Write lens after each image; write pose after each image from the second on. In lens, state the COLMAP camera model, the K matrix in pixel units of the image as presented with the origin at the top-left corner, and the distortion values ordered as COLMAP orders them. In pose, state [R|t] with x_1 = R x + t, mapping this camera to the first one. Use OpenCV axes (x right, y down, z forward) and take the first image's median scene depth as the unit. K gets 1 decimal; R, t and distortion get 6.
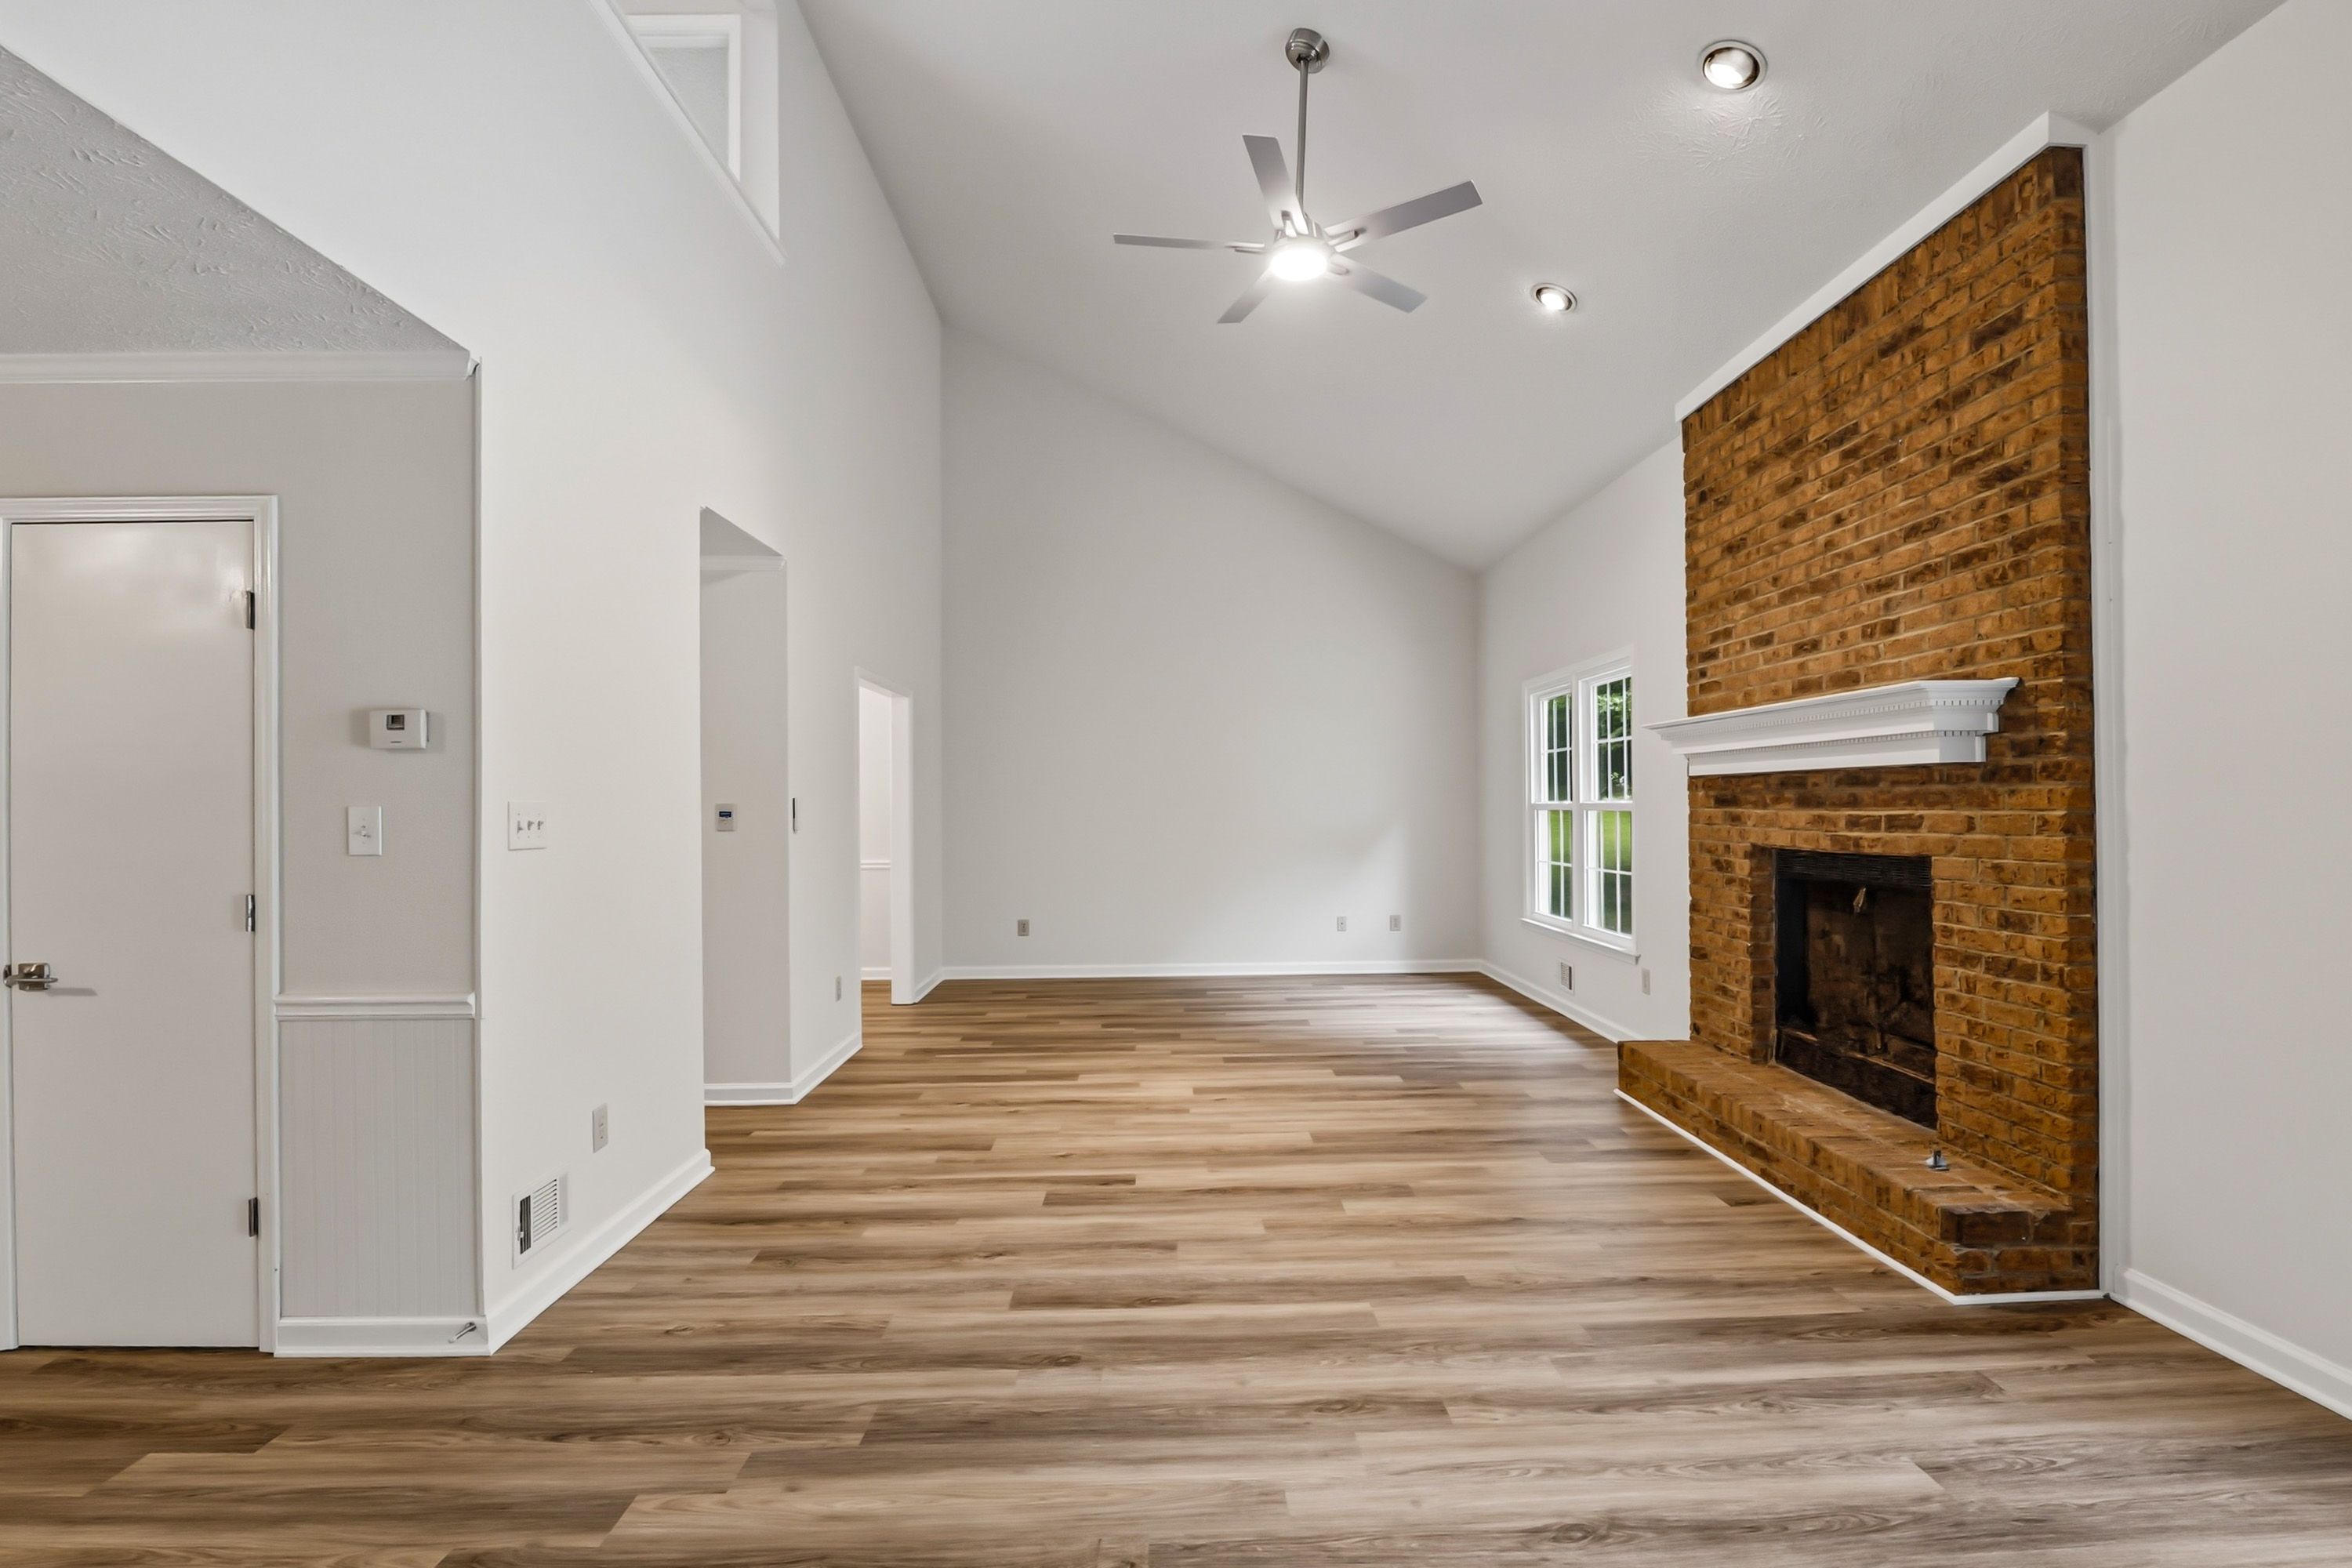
lens RADIAL K [[1094.5, 0, 1201.5], [0, 1094.5, 799.3], [0, 0, 1]] dist [-0.019078, -0.001944]
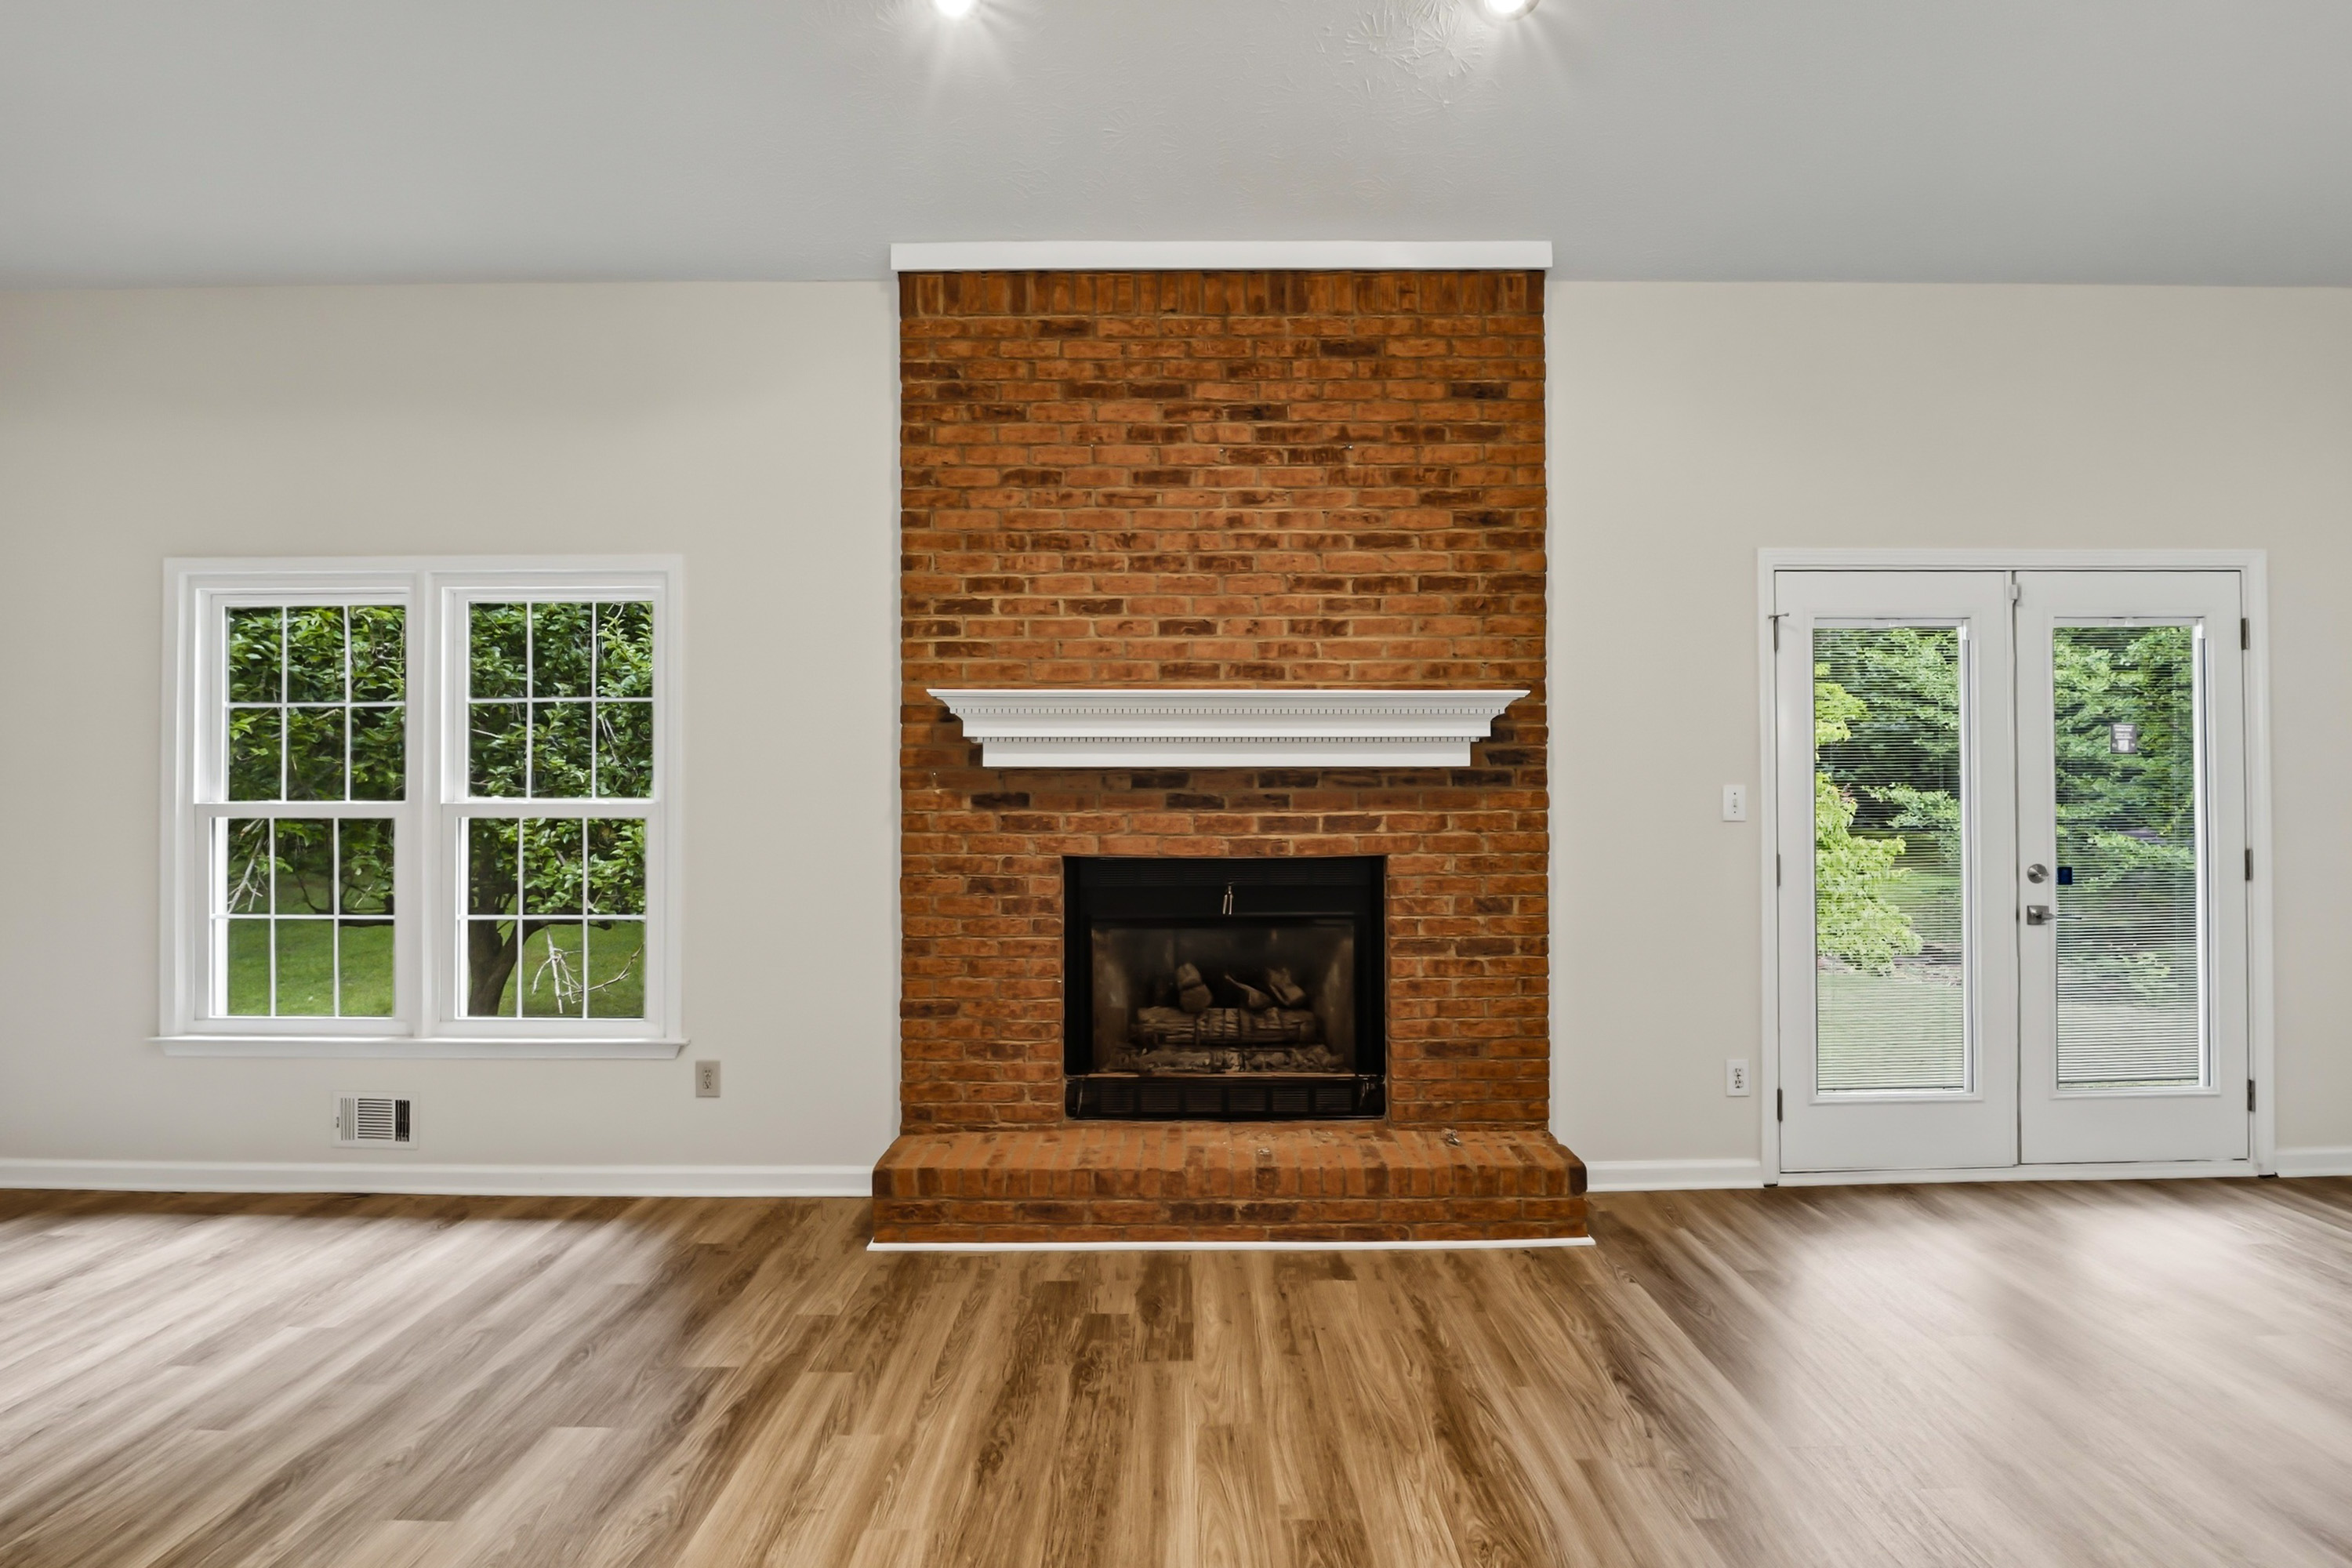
lens RADIAL K [[1094.5, 0, 1183.3], [0, 1094.5, 781.3], [0, 0, 1]] dist [-0.019078, -0.001944]
pose [[0.034846, 0.015724, 0.999269, -0.379158], [-0.002960, 0.999873, -0.015630, -0.001258], [-0.999388, -0.002413, 0.034888, 1.124979]]
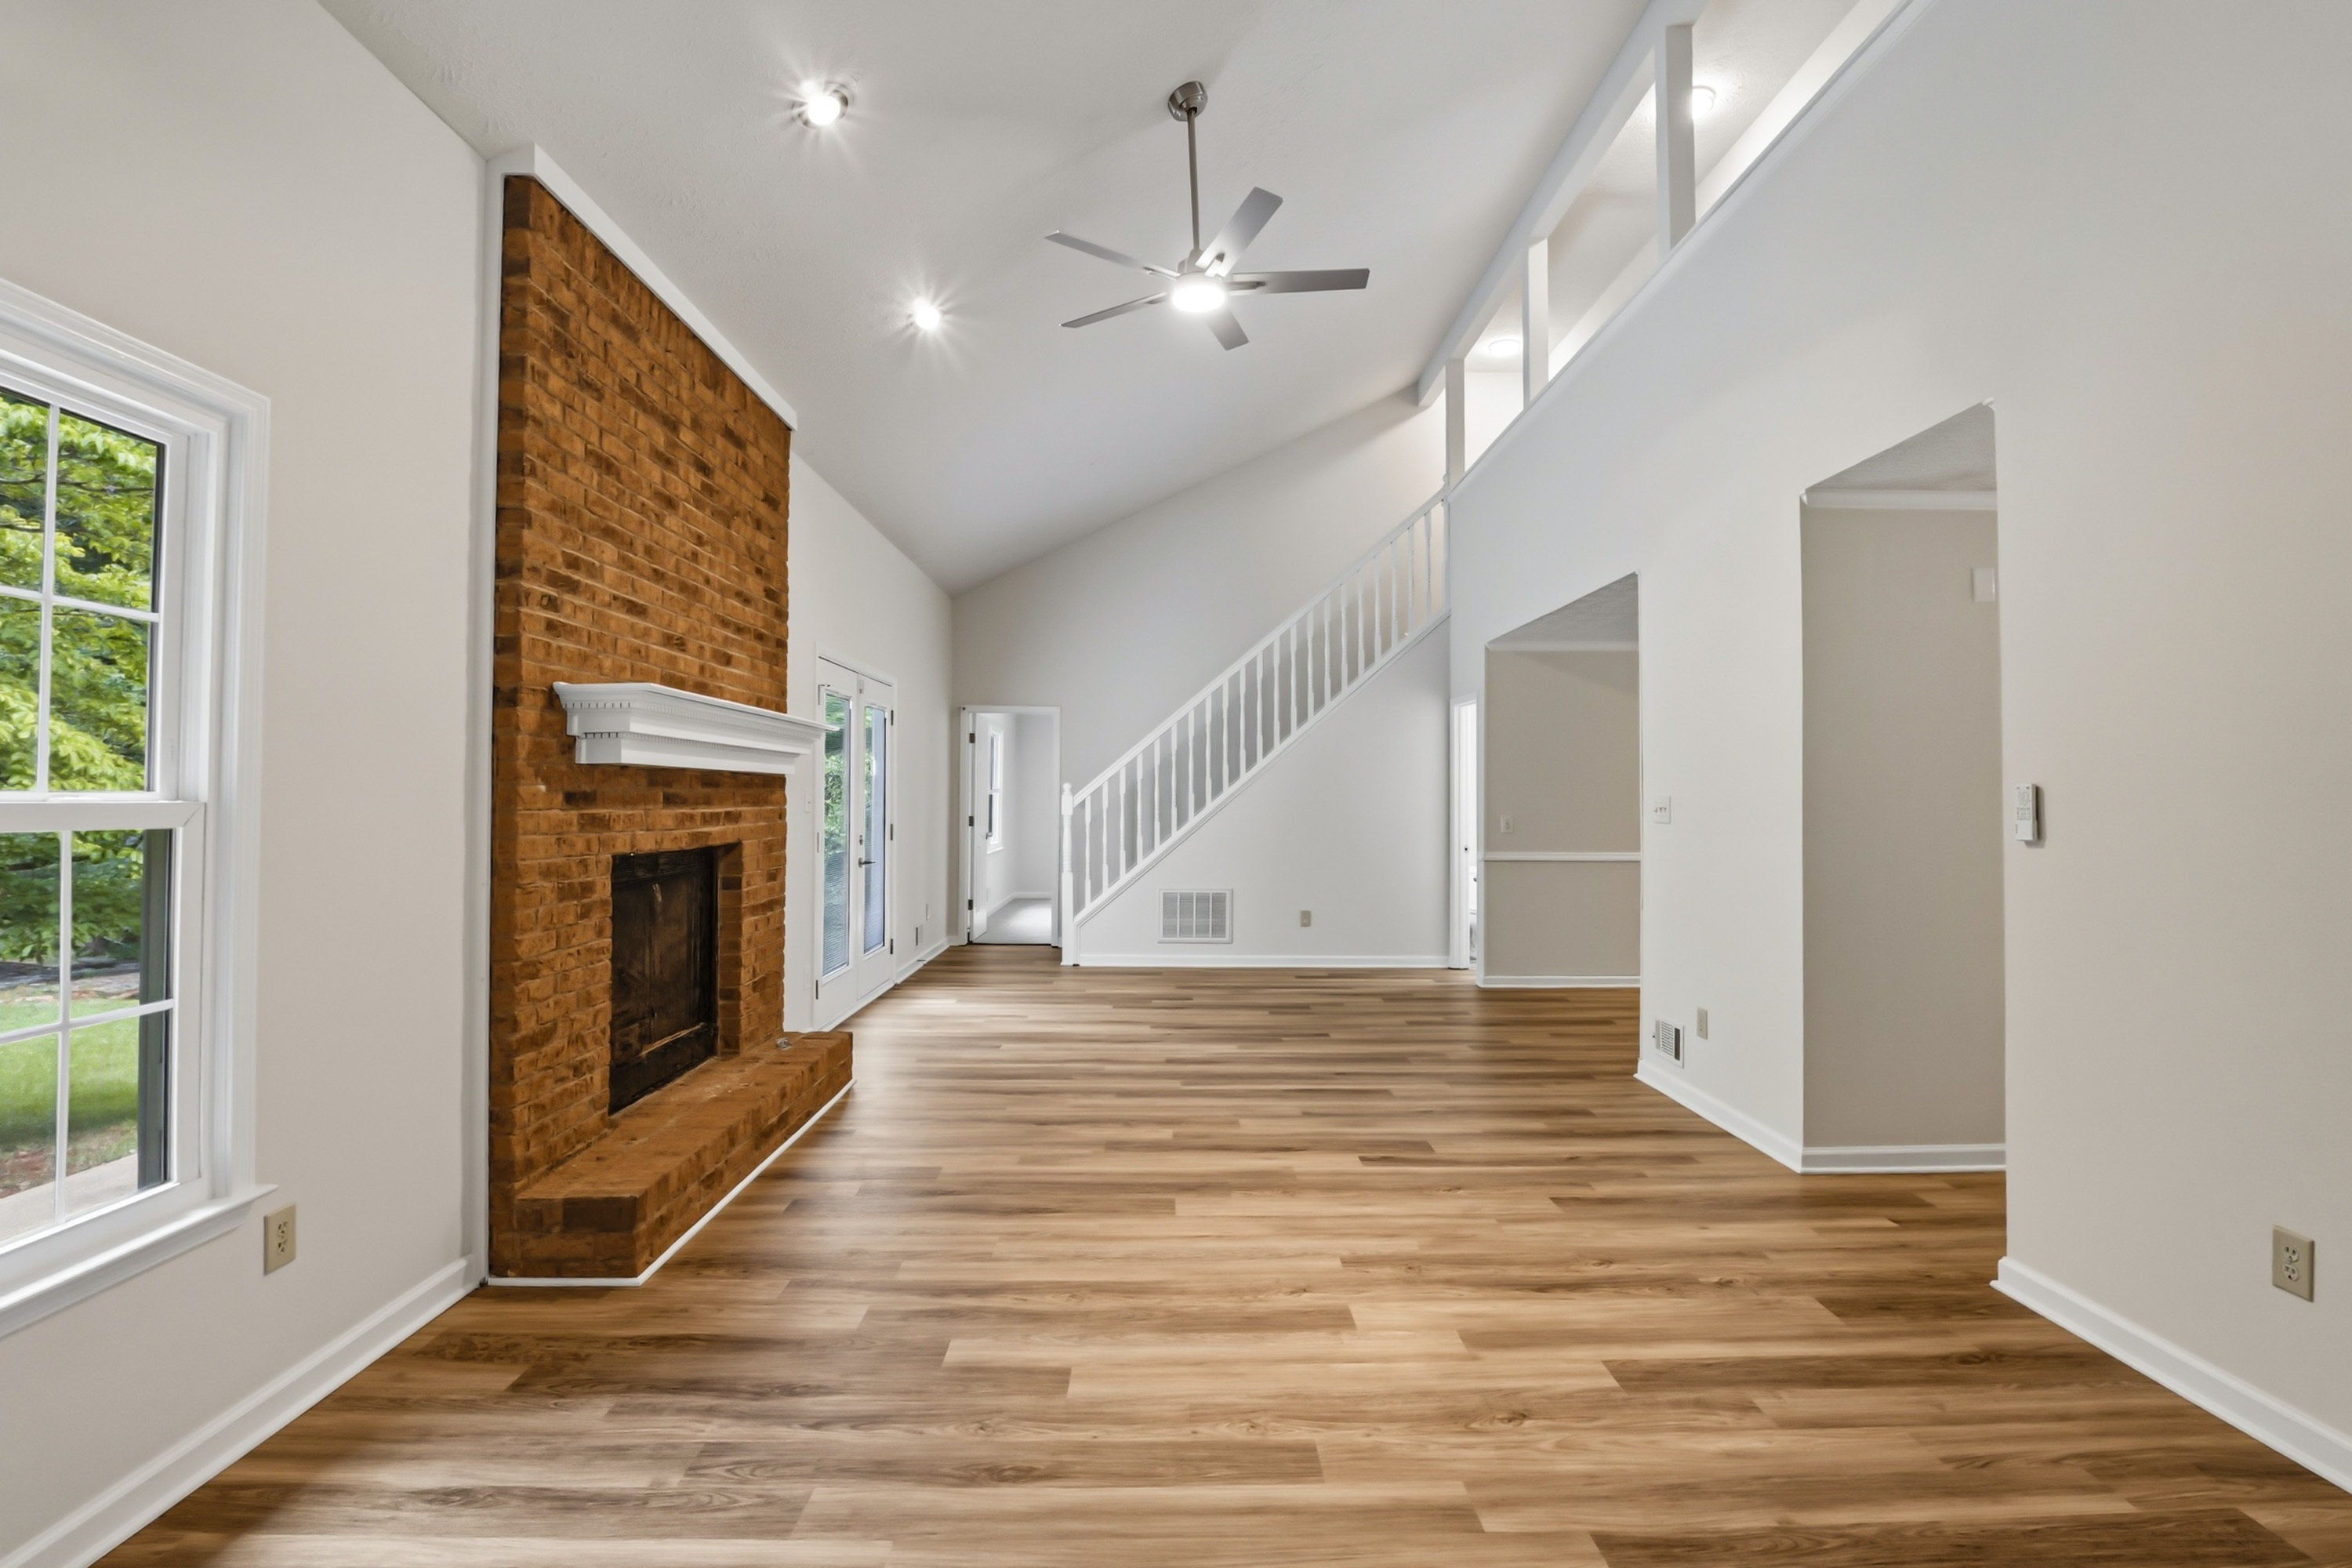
lens RADIAL K [[1094.5, 0, 1167.6], [0, 1094.5, 792.7], [0, 0, 1]] dist [-0.019078, -0.001944]
pose [[-0.999551, 0.005933, 0.029377, 0.100264], [0.005619, 0.999926, -0.010756, 0.009472], [-0.029438, -0.010586, -0.999511, 2.269272]]
